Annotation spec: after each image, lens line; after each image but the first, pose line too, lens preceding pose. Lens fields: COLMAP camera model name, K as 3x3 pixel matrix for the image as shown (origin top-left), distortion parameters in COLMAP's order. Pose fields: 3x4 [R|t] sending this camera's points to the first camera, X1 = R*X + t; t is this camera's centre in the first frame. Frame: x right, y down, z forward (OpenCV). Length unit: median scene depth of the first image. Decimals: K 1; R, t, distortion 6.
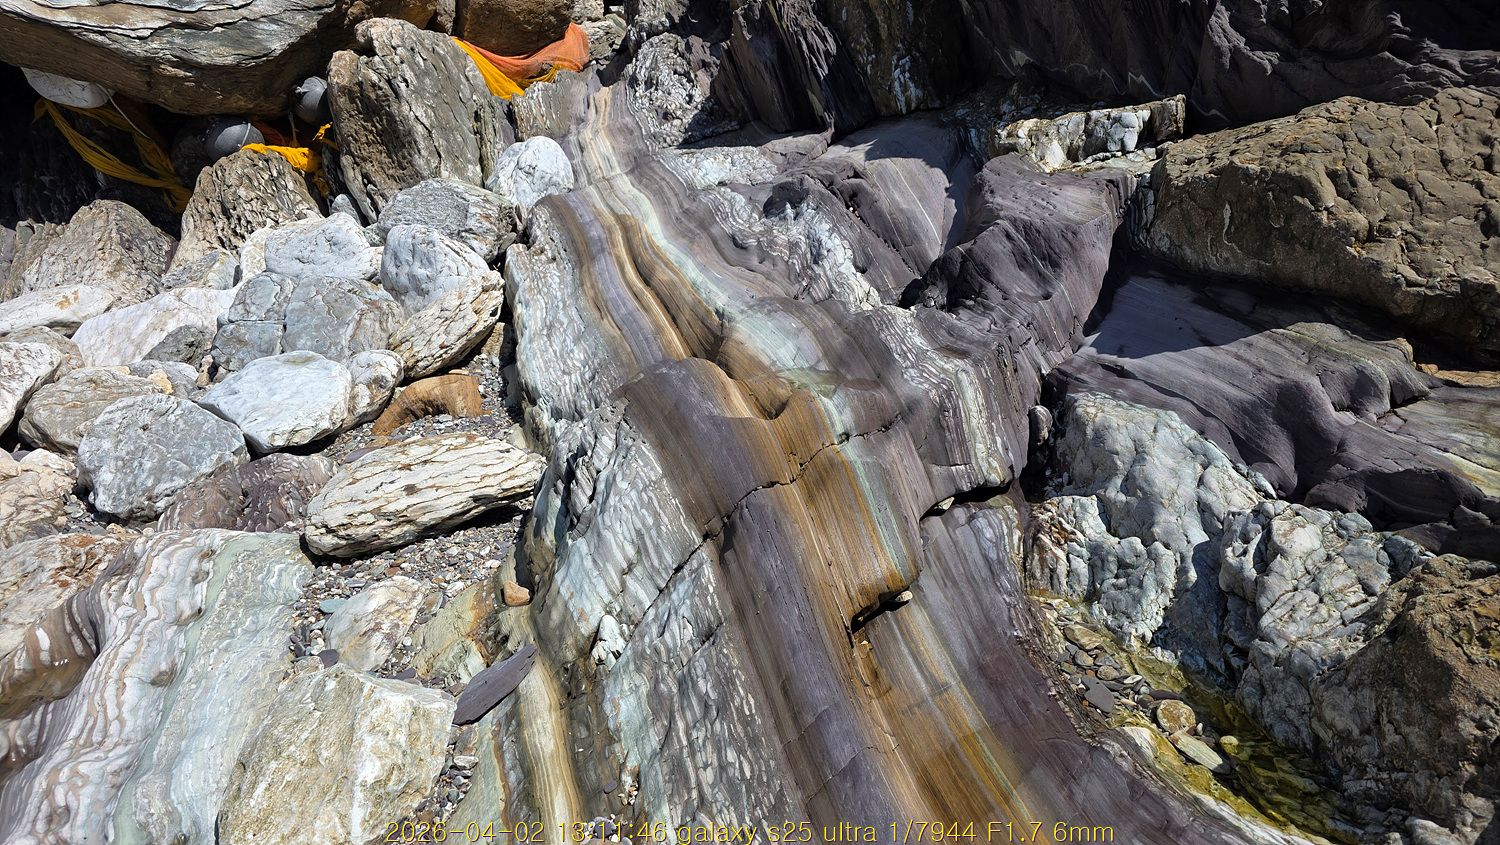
lens RADIAL K [[996.4, 0, 753.4], [0, 996.4, 418.5], [0, 0, 1]] dist [0.072929, -0.064039]
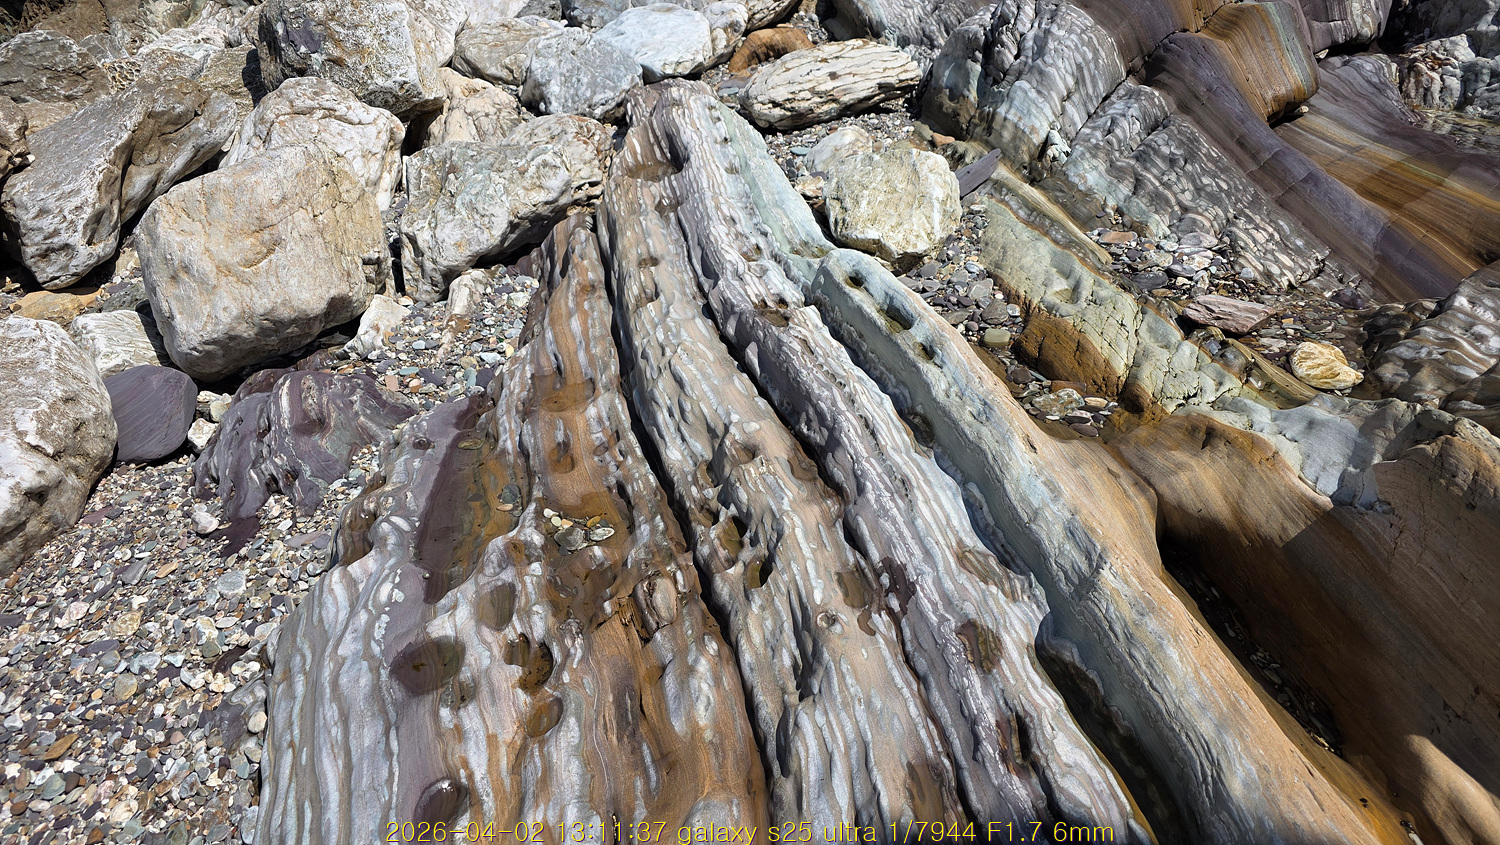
lens RADIAL K [[1001.1, 0, 715.3], [0, 1001.1, 418.0], [0, 0, 1]] dist [0.068628, -0.058501]
pose [[0.994265, 0.032013, -0.102038, -0.352505], [-0.012067, 0.981634, 0.190389, 0.257418], [0.106259, -0.188066, 0.976391, -0.331242]]
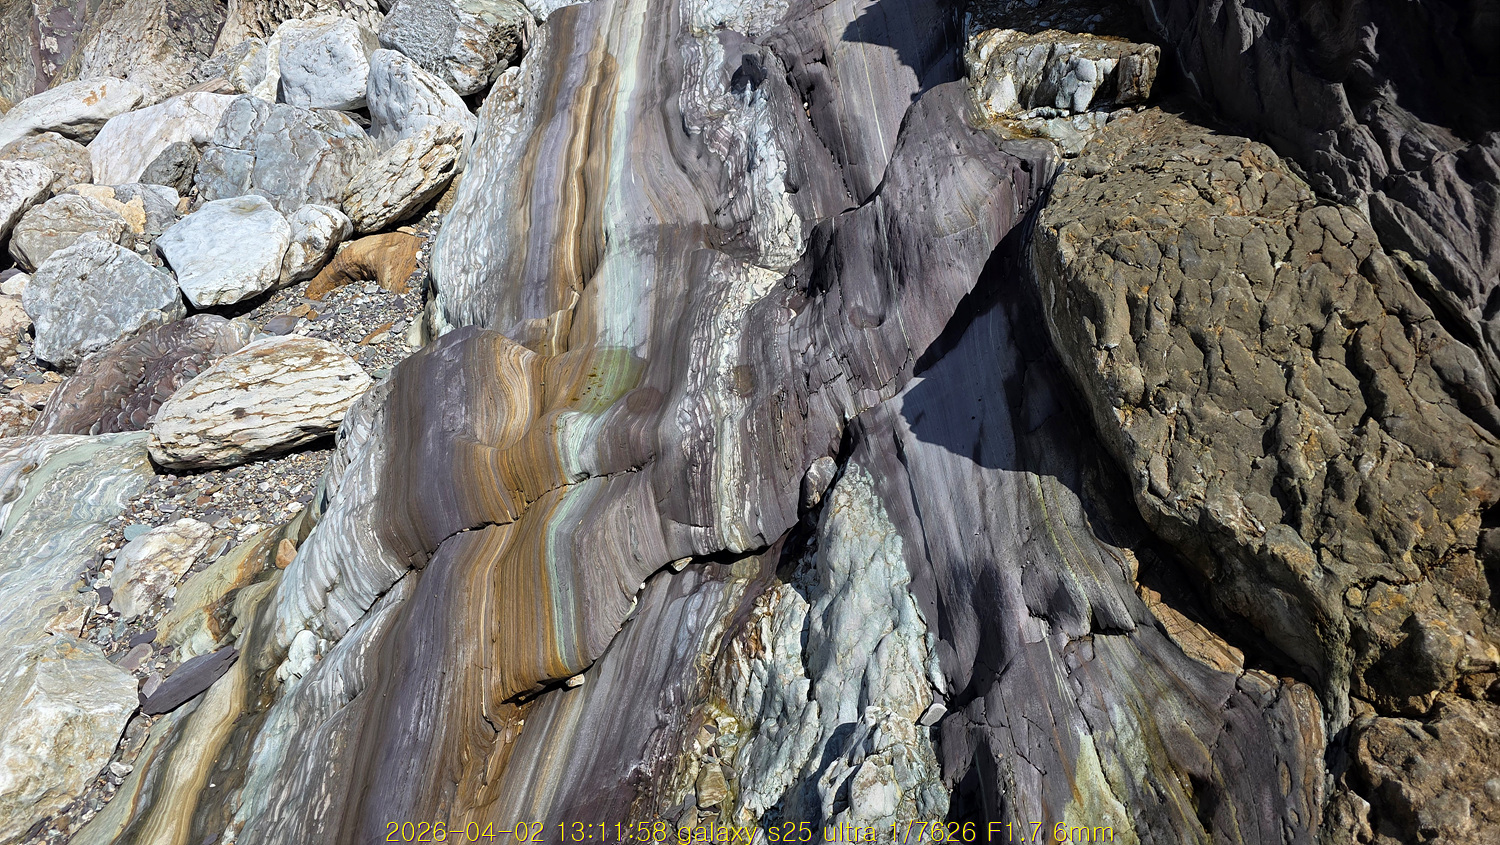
lens RADIAL K [[1000.5, 0, 749.8], [0, 1000.5, 388.9], [0, 0, 1]] dist [0.067401, -0.050849]
pose [[0.968746, 0.152262, -0.195827, 0.359974], [-0.097137, 0.959255, 0.265319, -0.279741], [0.228246, -0.238005, 0.944064, 0.163078]]
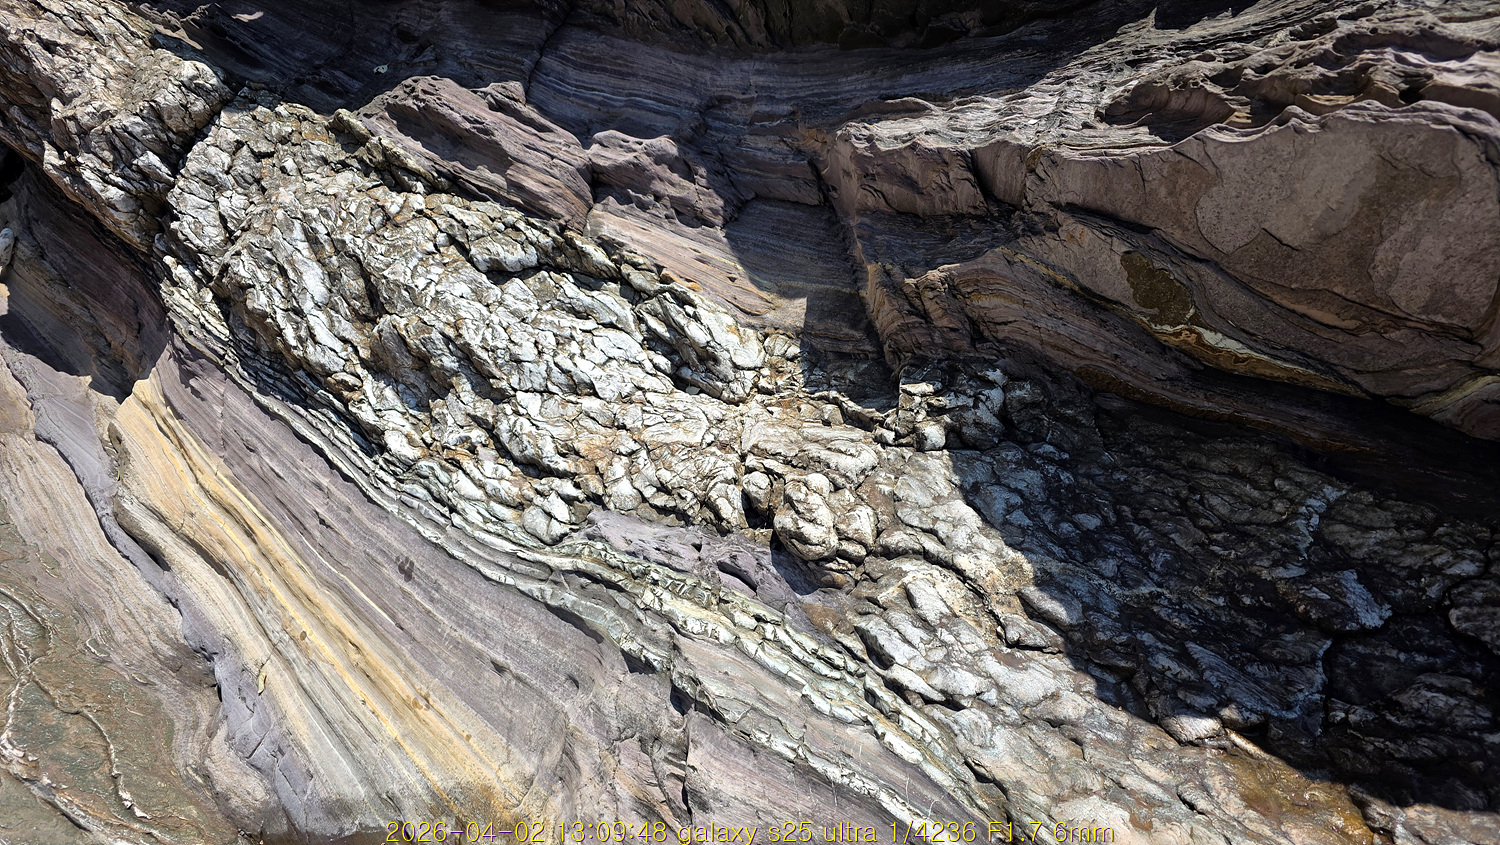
lens RADIAL K [[996.4, 0, 753.4], [0, 996.4, 418.5], [0, 0, 1]] dist [0.072929, -0.064039]
pose [[0.742112, -0.593469, 0.311551, -0.308561], [0.527246, 0.803858, 0.275362, -0.870457], [-0.413862, -0.040085, 0.909457, 1.921177]]
